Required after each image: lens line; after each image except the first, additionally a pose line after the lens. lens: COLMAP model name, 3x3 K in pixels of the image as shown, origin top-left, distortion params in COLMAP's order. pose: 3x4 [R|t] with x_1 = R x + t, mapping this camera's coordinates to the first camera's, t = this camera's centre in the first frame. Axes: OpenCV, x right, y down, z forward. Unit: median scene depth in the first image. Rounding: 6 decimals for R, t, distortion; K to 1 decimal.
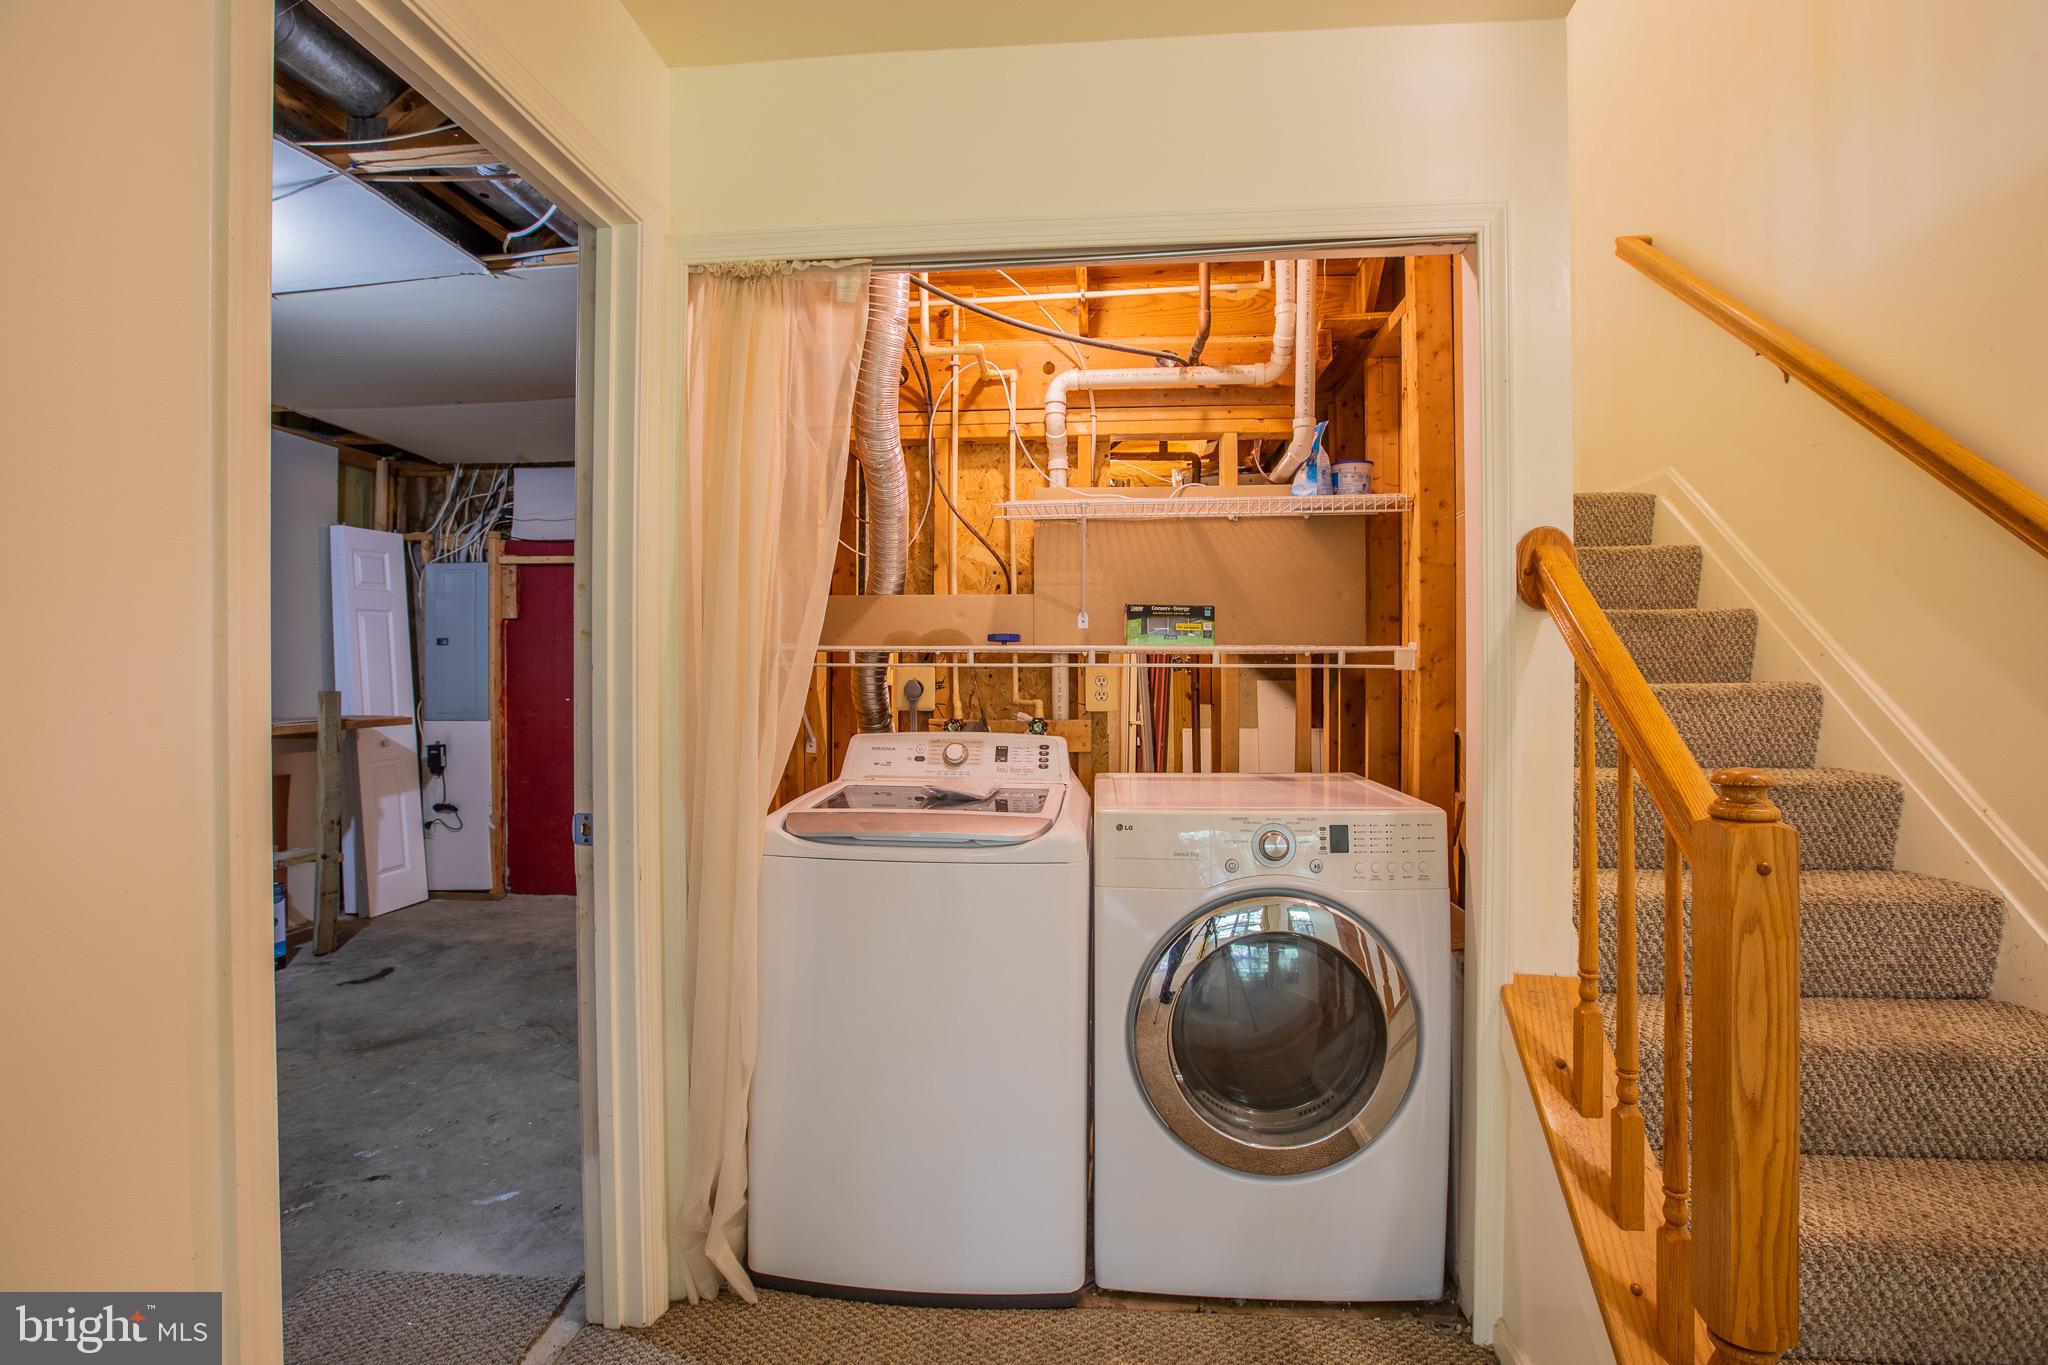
lens RADIAL K [[931.6, 0, 1018.4], [0, 931.6, 676.0], [0, 0, 1]] dist [-0.058172, 0.021893]
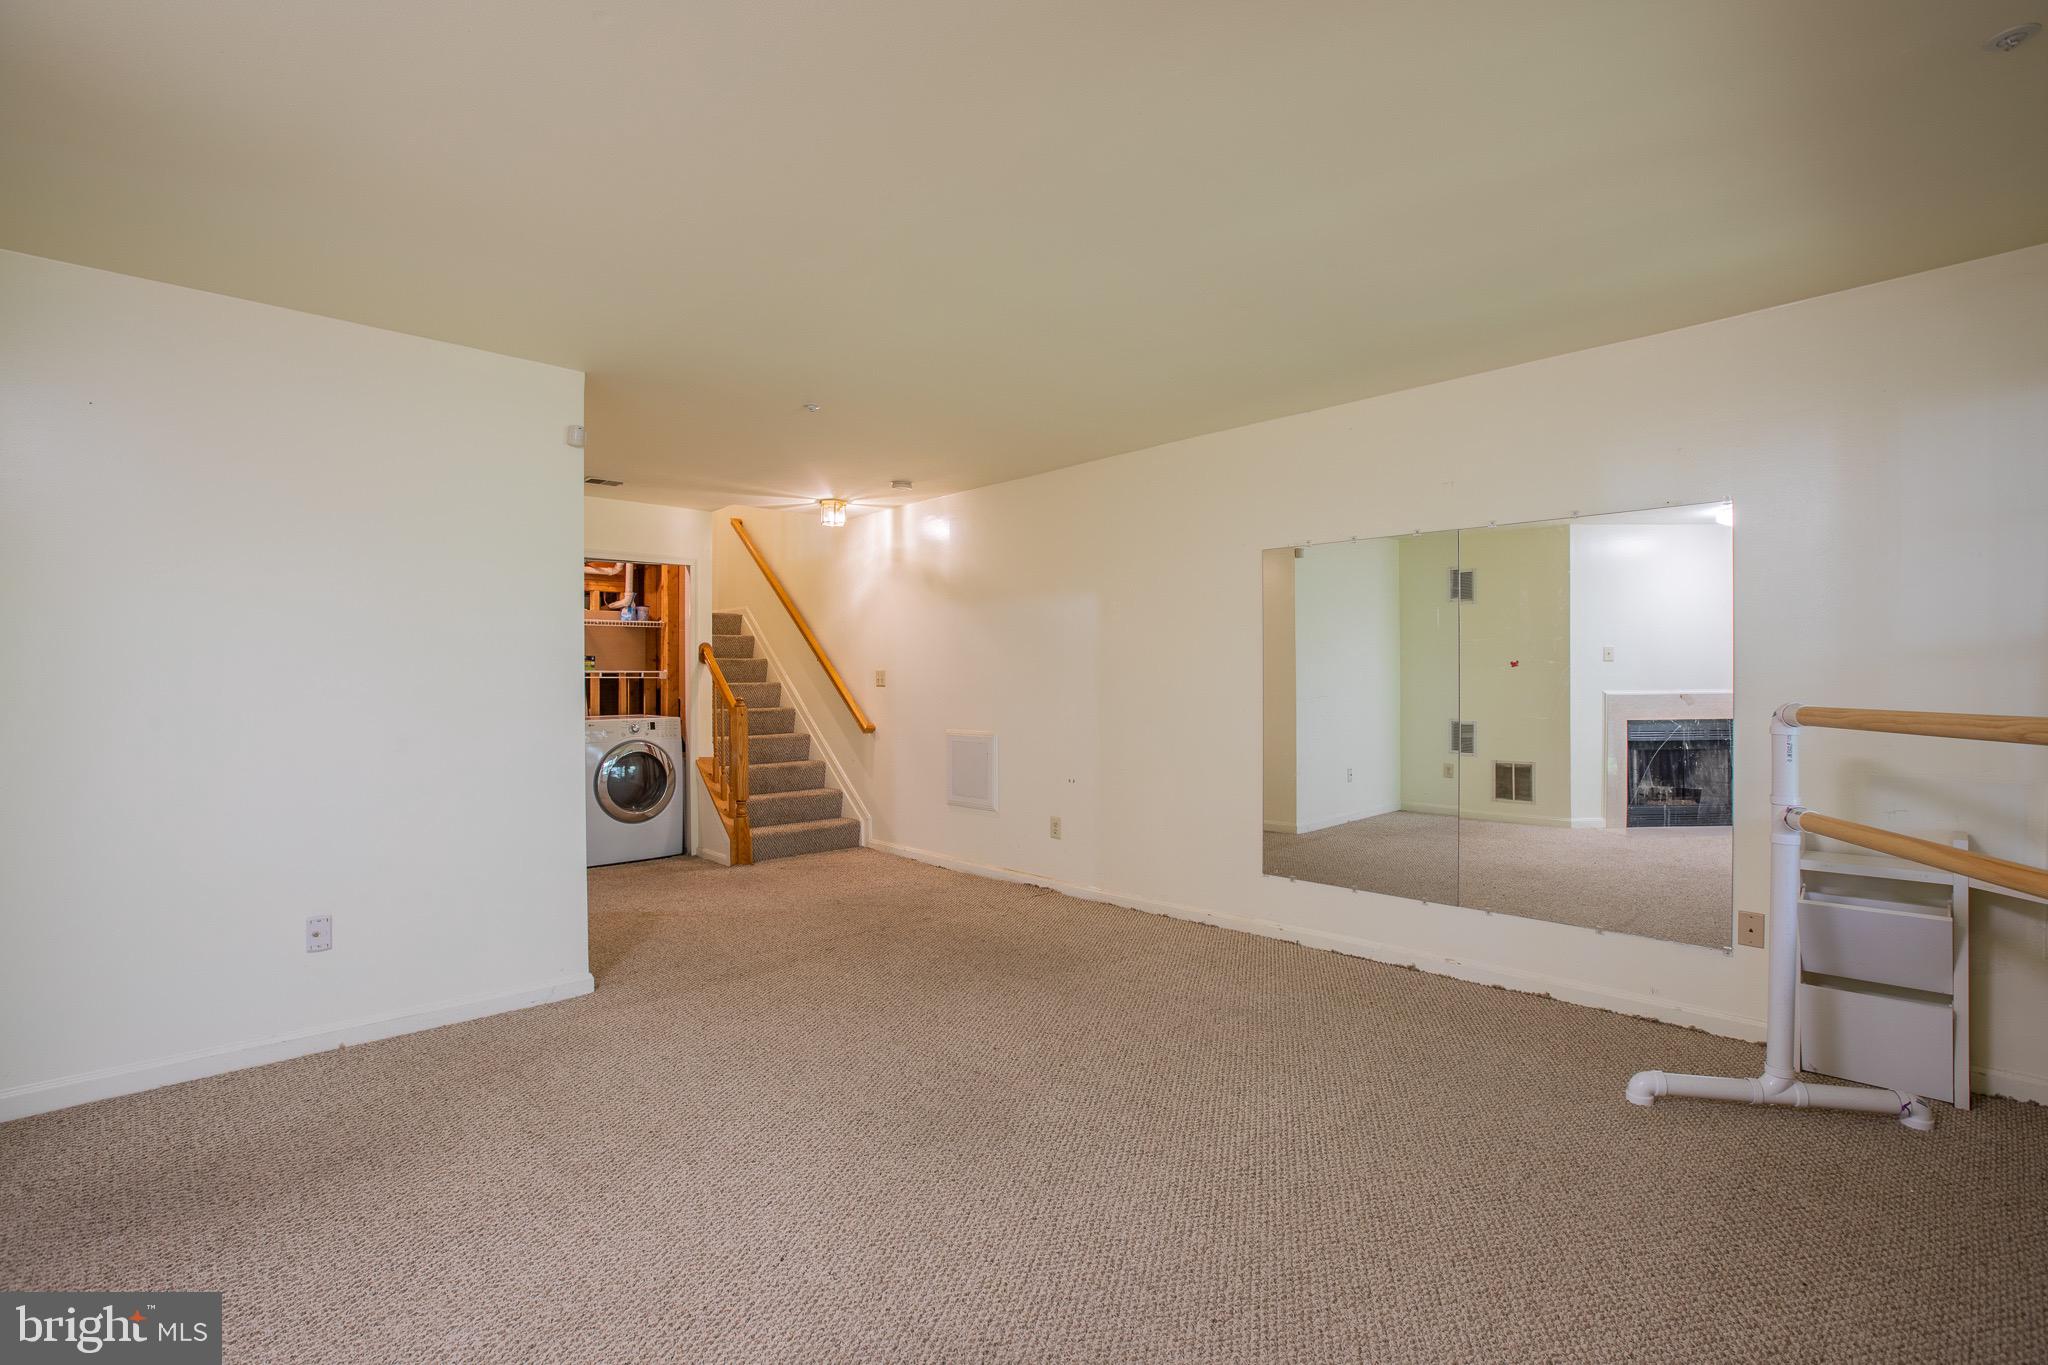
lens RADIAL K [[931.6, 0, 1018.4], [0, 931.6, 676.0], [0, 0, 1]] dist [-0.058172, 0.021893]
pose [[0.658903, 0.000575, 0.752228, -1.400354], [0.005883, 0.999965, -0.005917, 0.011552], [-0.752205, 0.008324, 0.658877, -2.410952]]
